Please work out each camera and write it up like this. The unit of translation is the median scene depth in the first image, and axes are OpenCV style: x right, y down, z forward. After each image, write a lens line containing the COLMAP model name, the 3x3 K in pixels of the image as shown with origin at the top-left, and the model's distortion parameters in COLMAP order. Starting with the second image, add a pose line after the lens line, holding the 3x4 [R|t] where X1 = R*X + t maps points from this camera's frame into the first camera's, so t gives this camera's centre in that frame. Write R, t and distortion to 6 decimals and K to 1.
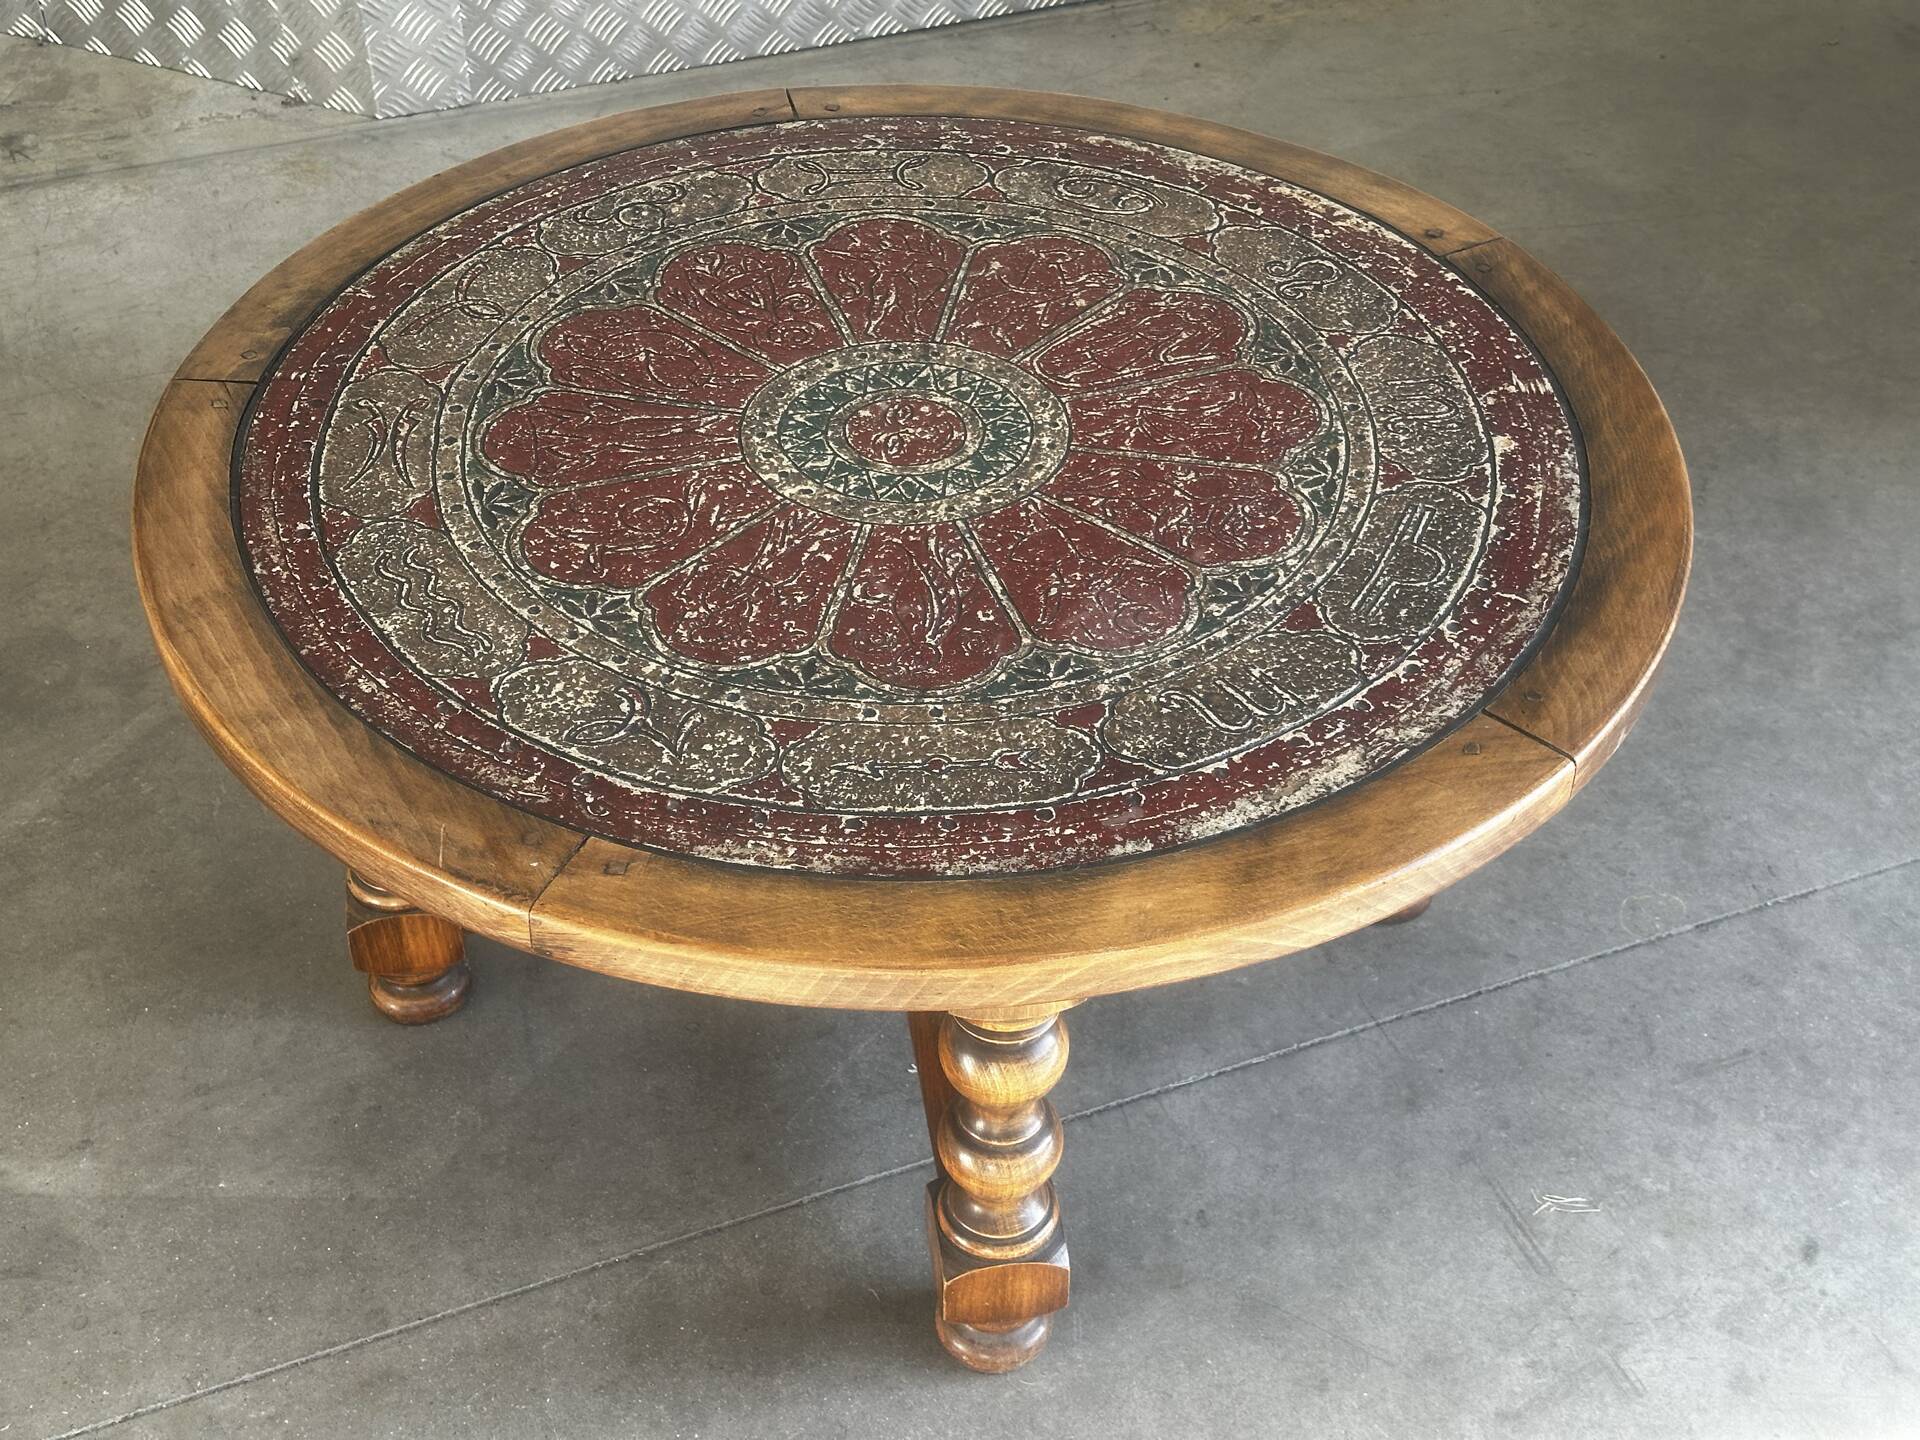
lens RADIAL K [[2674.2, 0, 959.2], [0, 2674.2, 722.0], [0, 0, 1]] dist [0.131962, 0.000000]
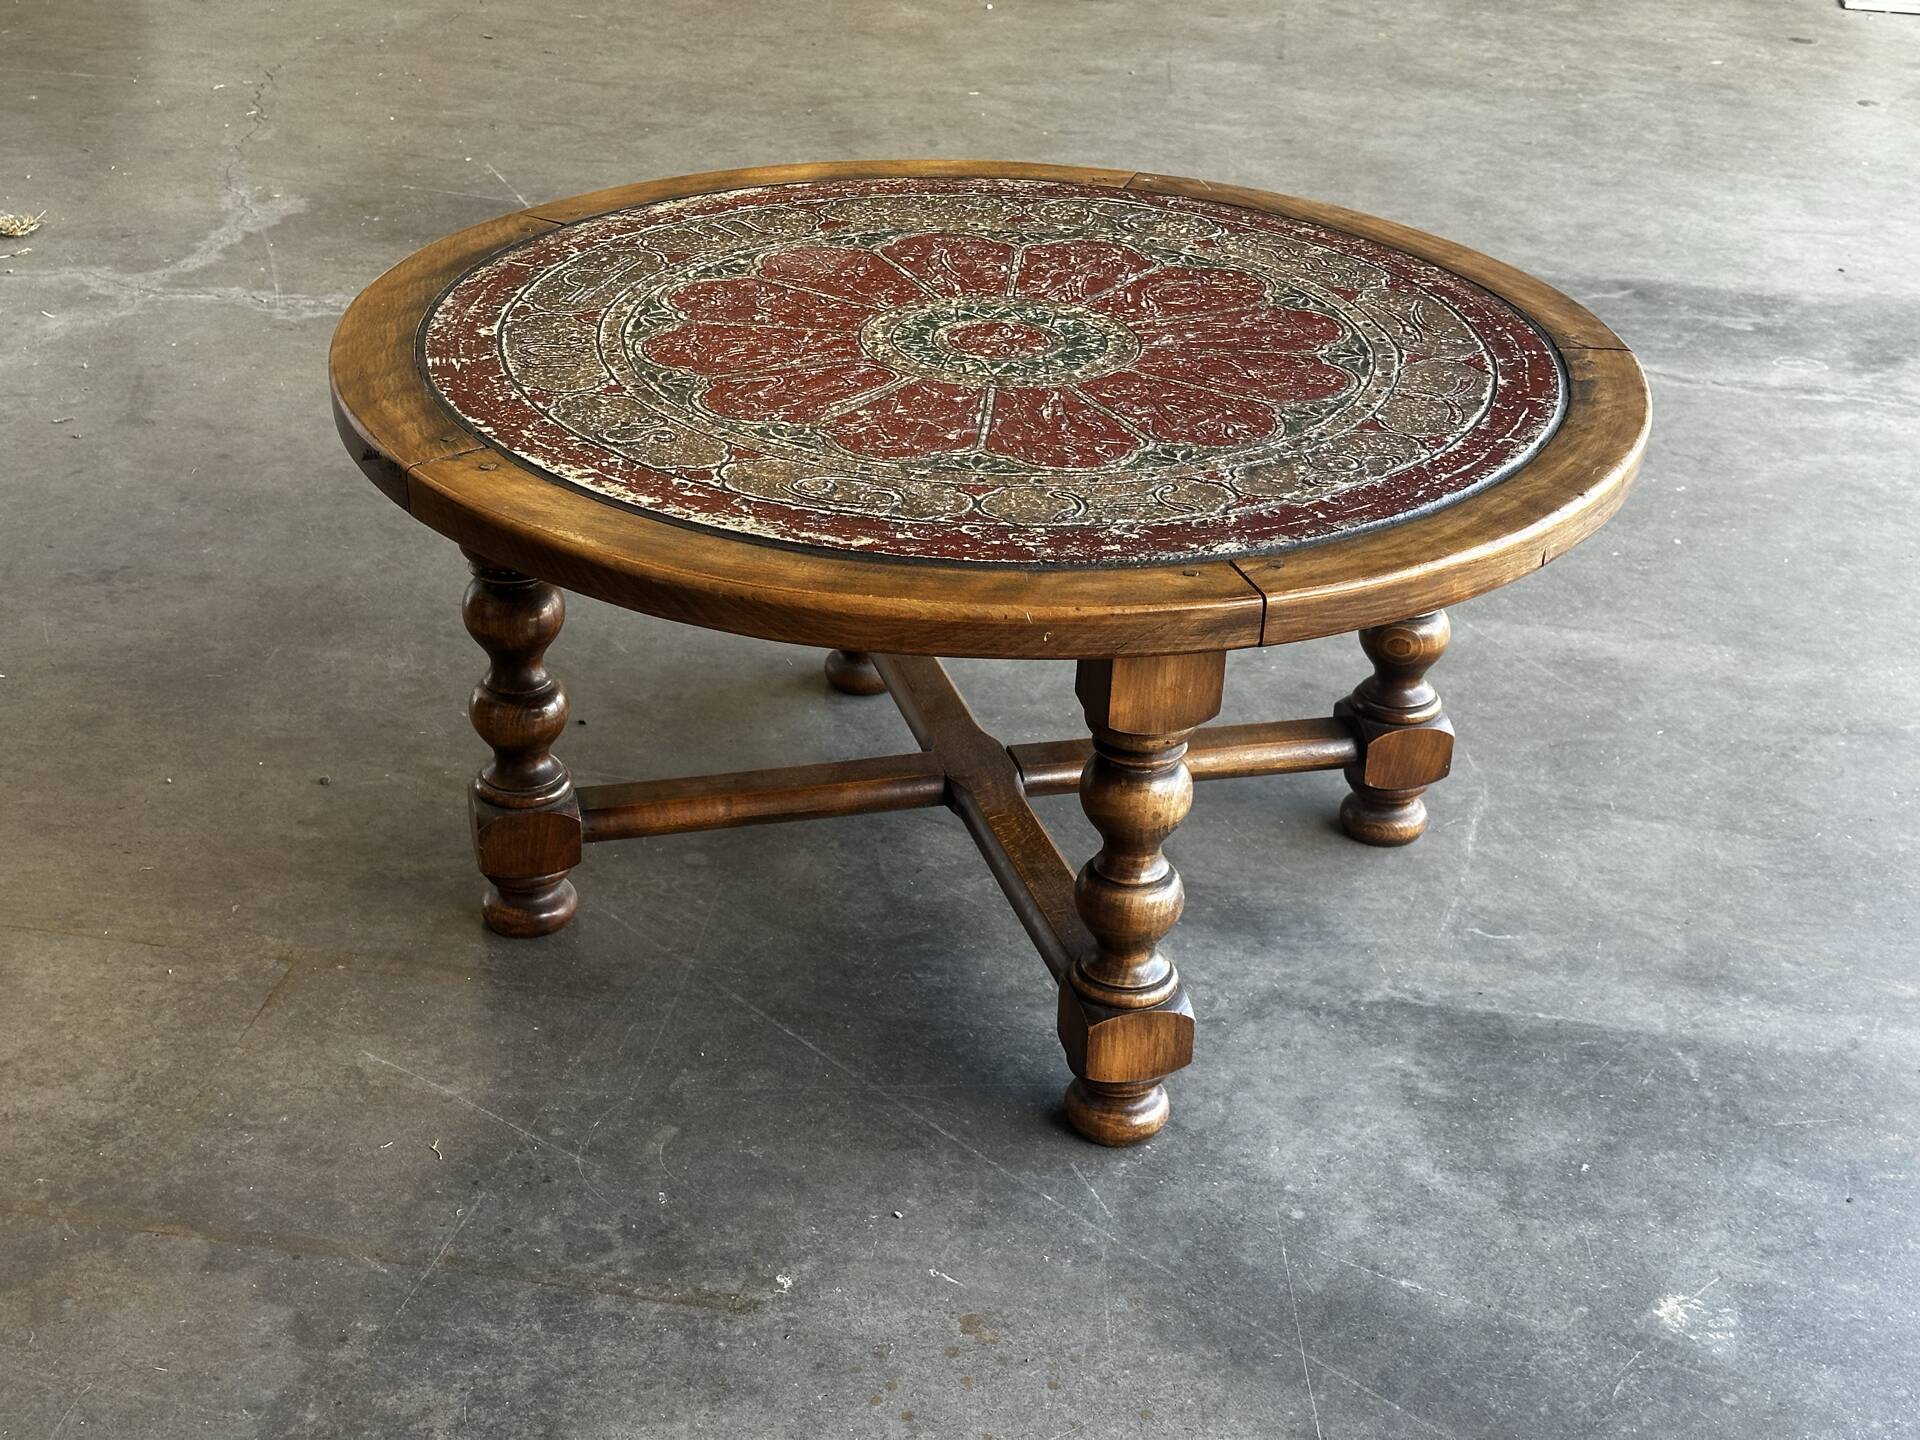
lens RADIAL K [[2674.2, 0, 941.3], [0, 2674.2, 752.9], [0, 0, 1]] dist [0.131962, 0.000000]
pose [[-0.992859, 0.015081, -0.118338, 0.149520], [-0.103937, 0.377531, 0.920146, -1.136687], [0.058553, 0.925874, -0.373267, 1.629046]]
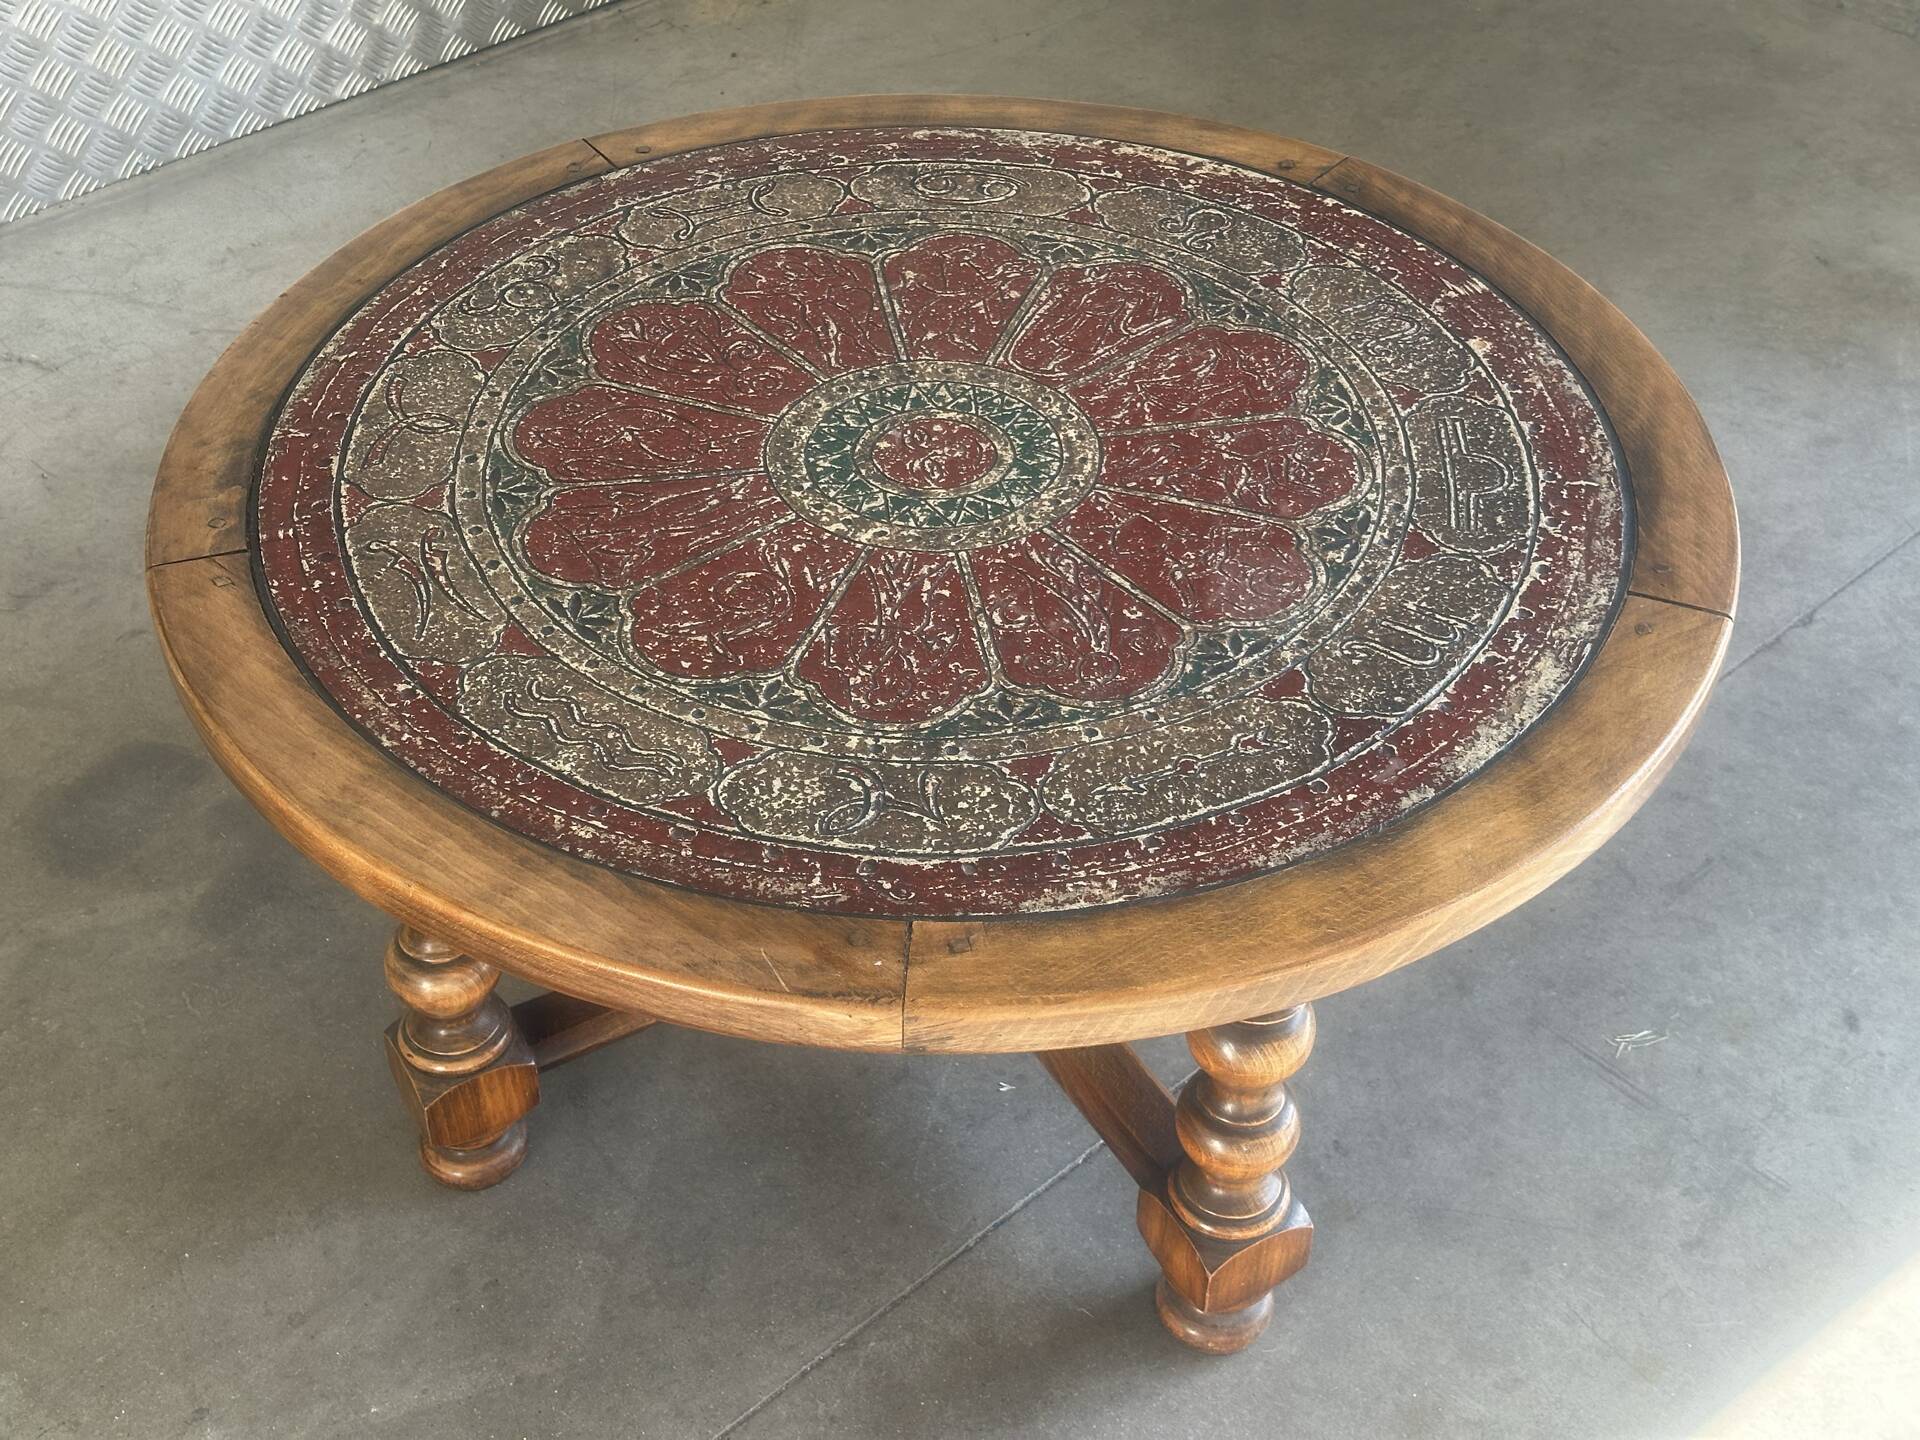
lens RADIAL K [[2674.2, 0, 949.9], [0, 2674.2, 718.8], [0, 0, 1]] dist [0.131962, 0.000000]
pose [[0.932749, -0.234388, 0.273936, -0.310603], [0.232107, 0.971818, 0.041193, -0.054035], [-0.275871, 0.025160, 0.960865, 0.059218]]
